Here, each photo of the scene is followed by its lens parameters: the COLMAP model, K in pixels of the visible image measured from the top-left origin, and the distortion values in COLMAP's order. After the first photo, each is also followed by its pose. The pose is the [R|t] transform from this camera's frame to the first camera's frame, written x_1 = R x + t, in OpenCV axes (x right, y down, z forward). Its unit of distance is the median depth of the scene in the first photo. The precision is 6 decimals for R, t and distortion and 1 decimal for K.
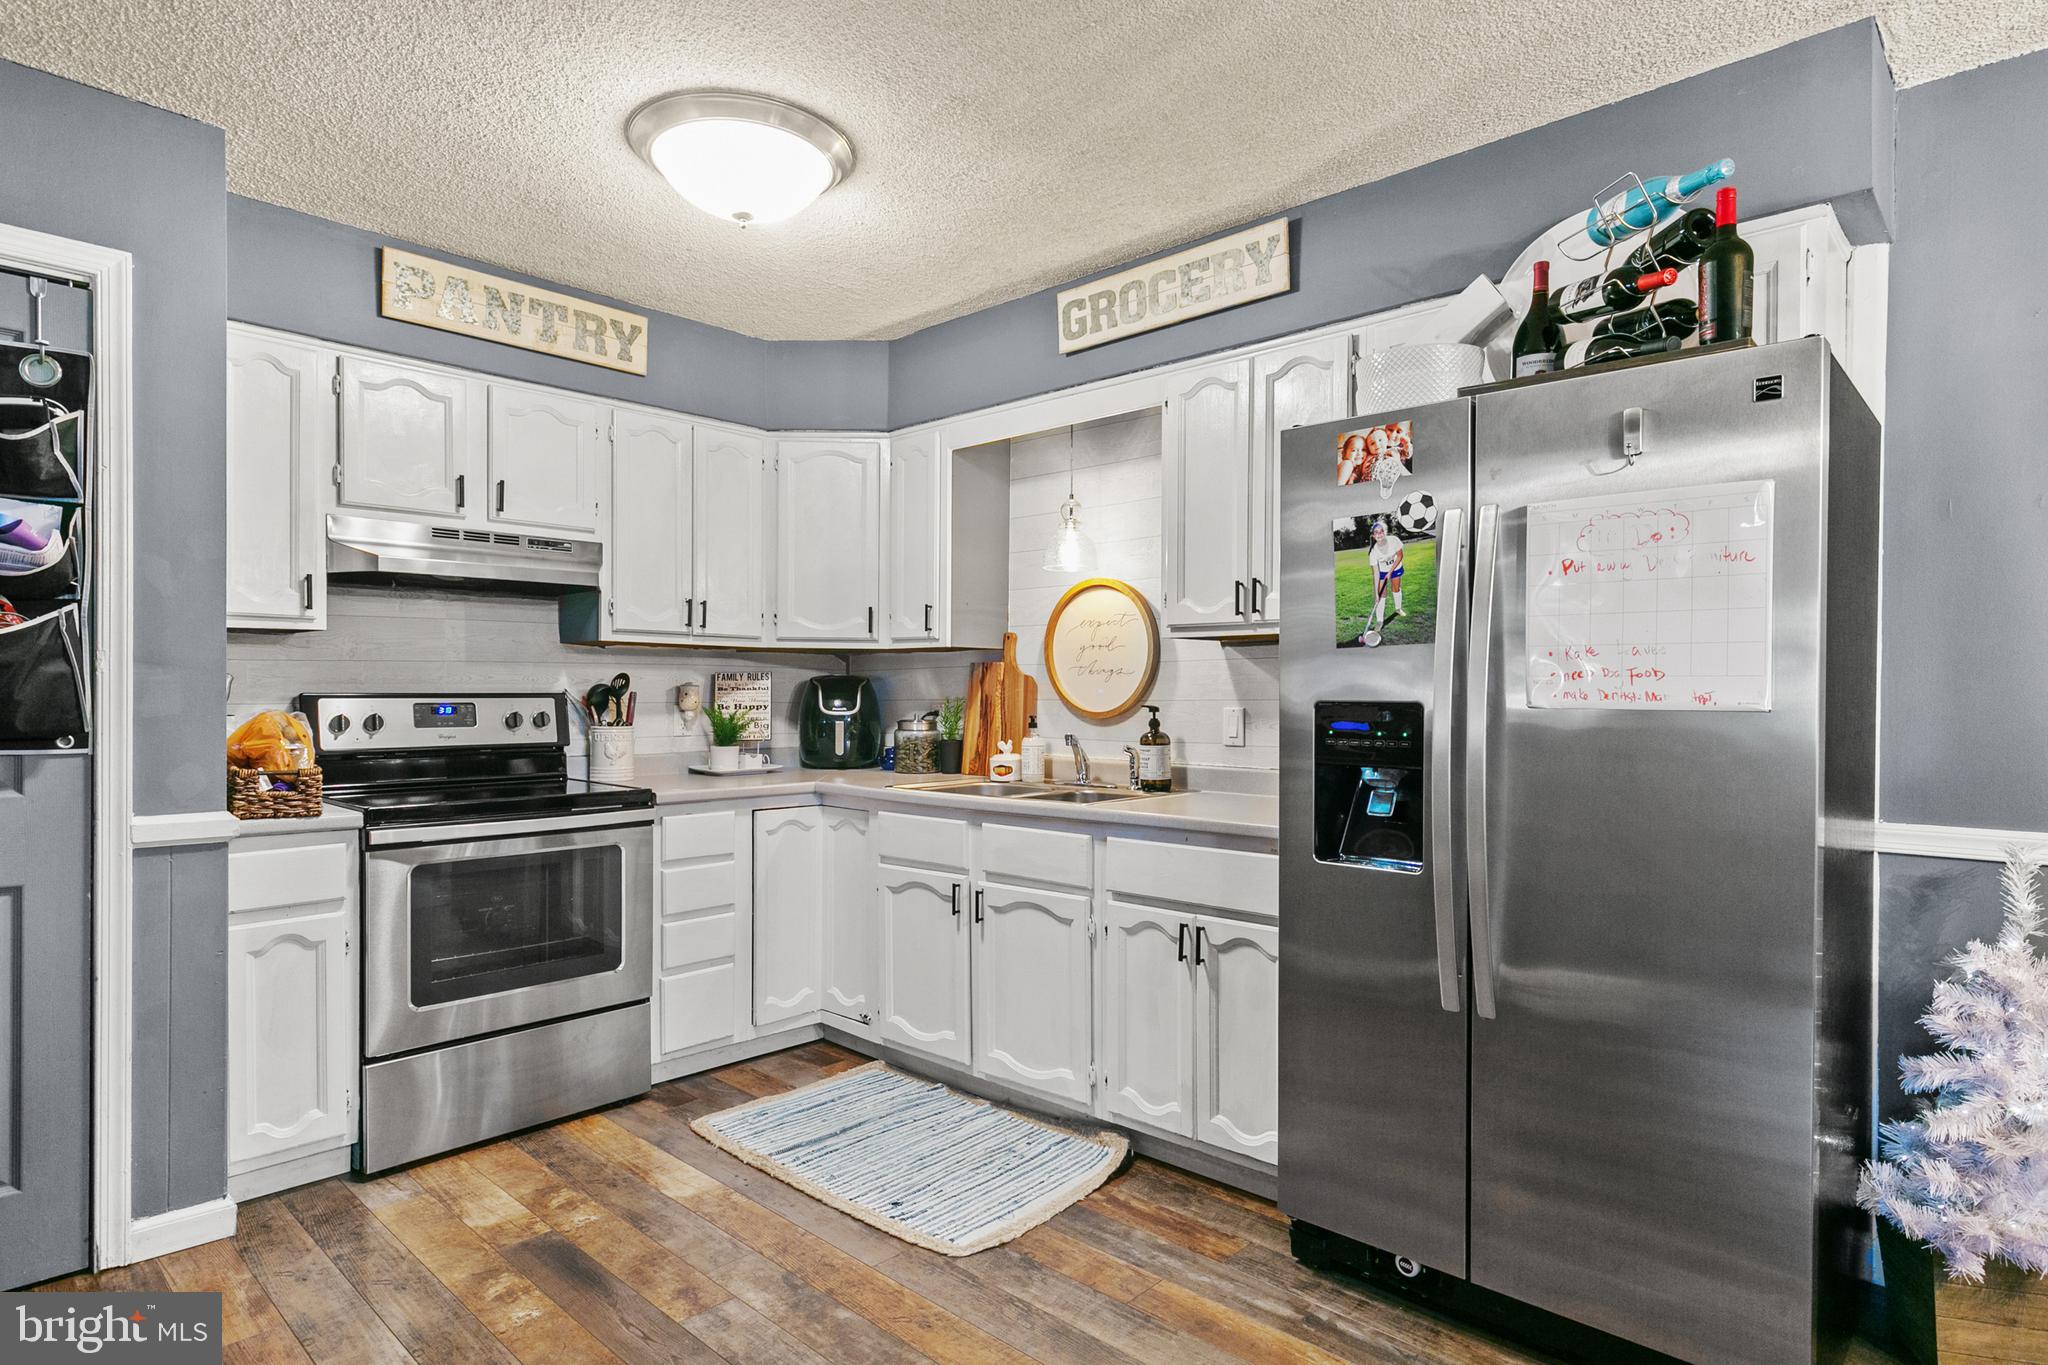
lens RADIAL K [[1105.5, 0, 1022.3], [0, 1105.5, 688.7], [0, 0, 1]] dist [0.001648, 0.000047]
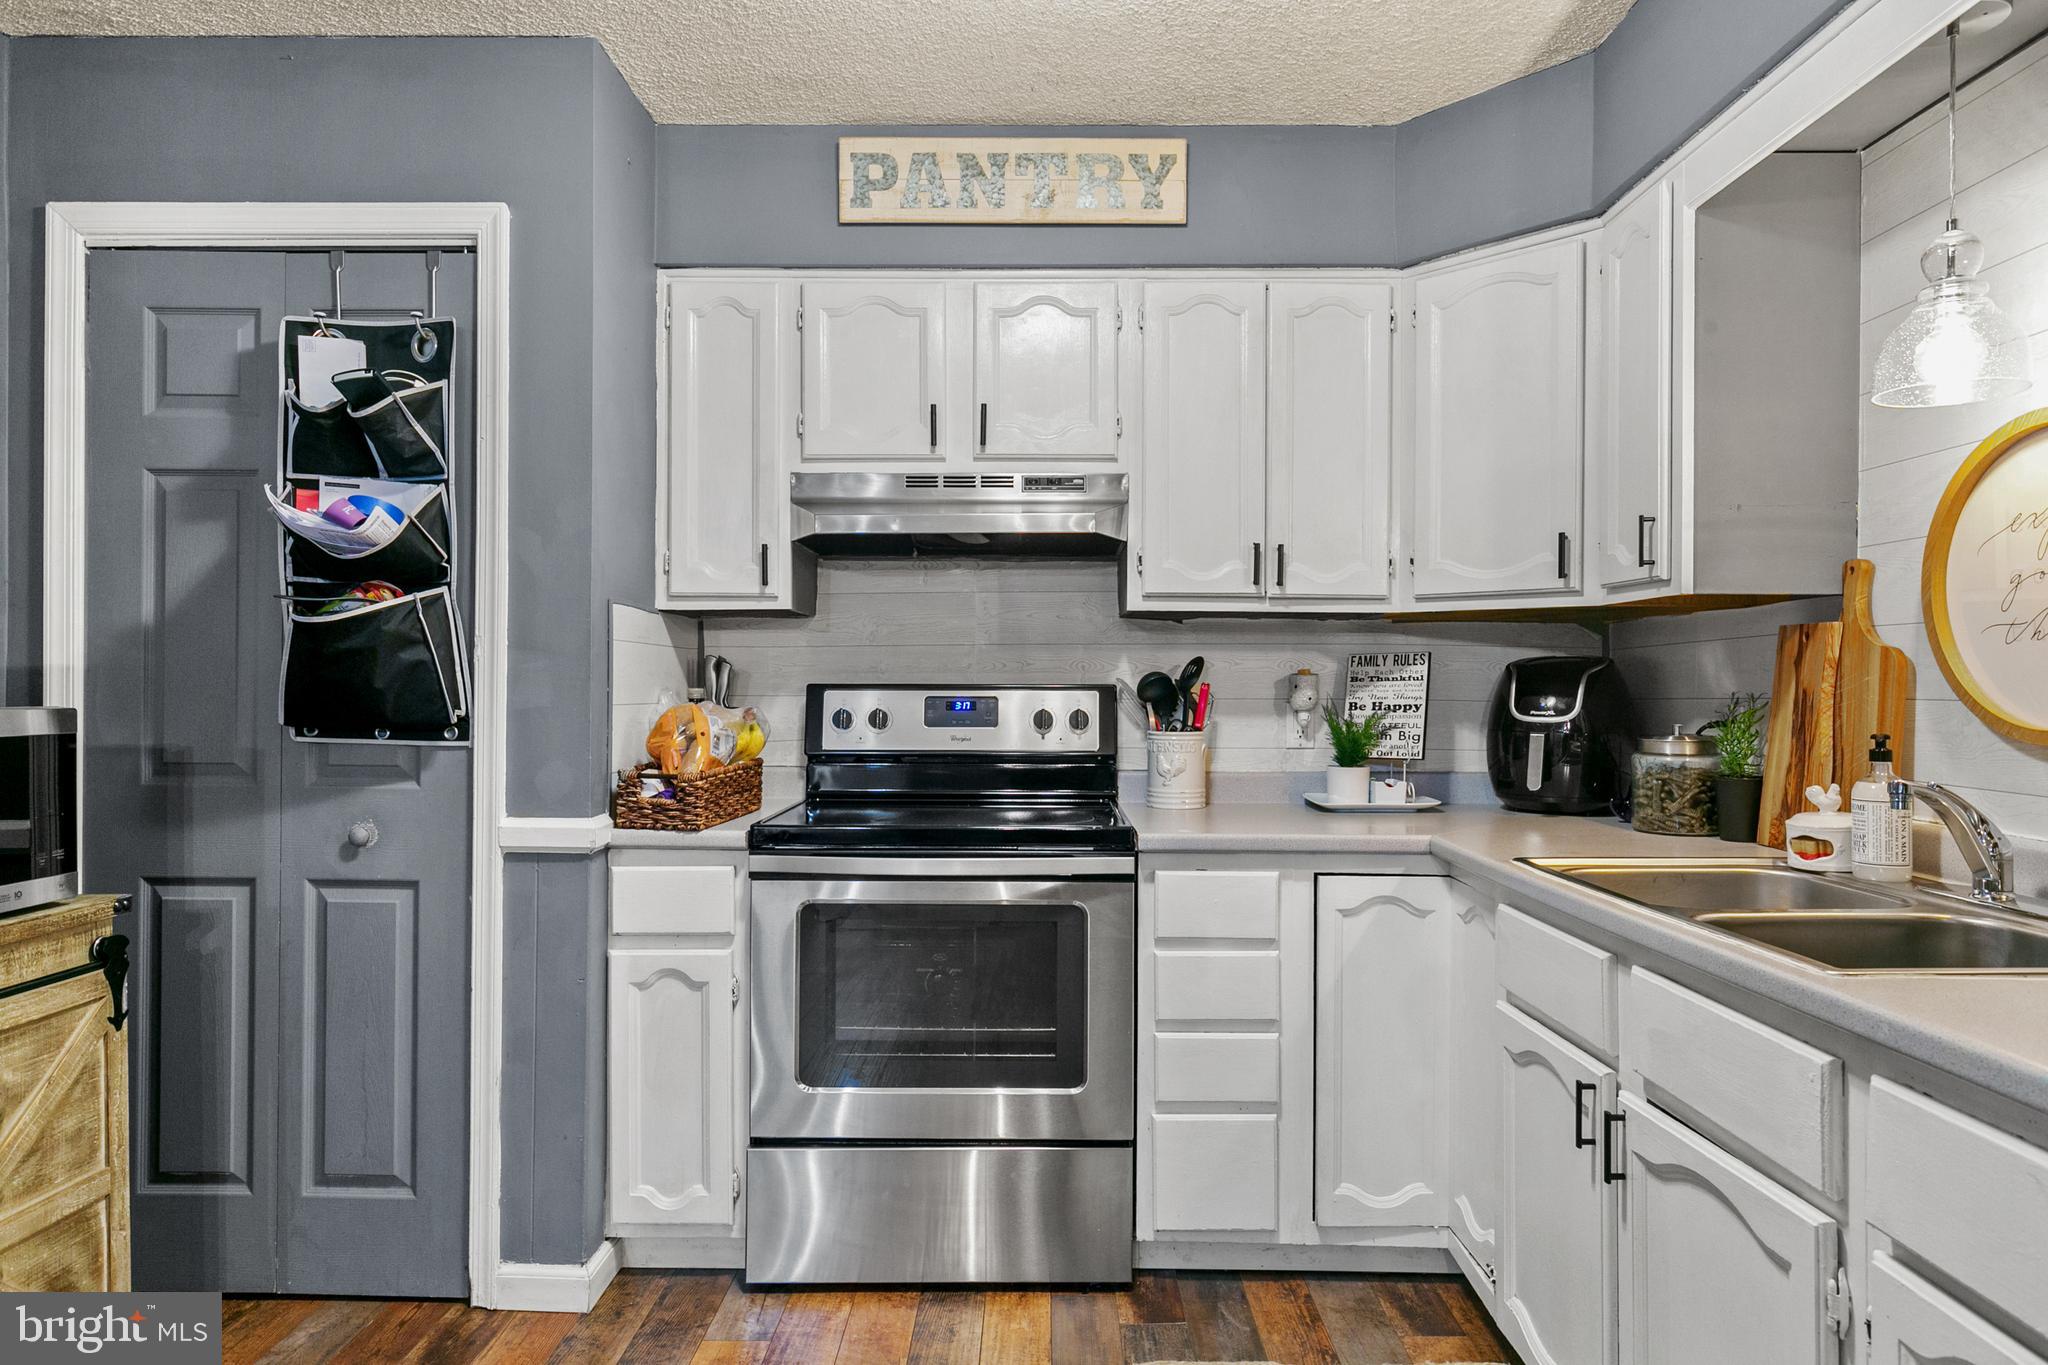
lens RADIAL K [[1213.9, 0, 1020.8], [0, 1213.9, 673.1], [0, 0, 1]] dist [0.000630, 0.000579]
pose [[0.676198, -0.007183, -0.736685, 0.150269], [-0.000086, 0.999952, -0.009829, 0.004491], [0.736720, 0.006710, 0.676165, 0.429036]]
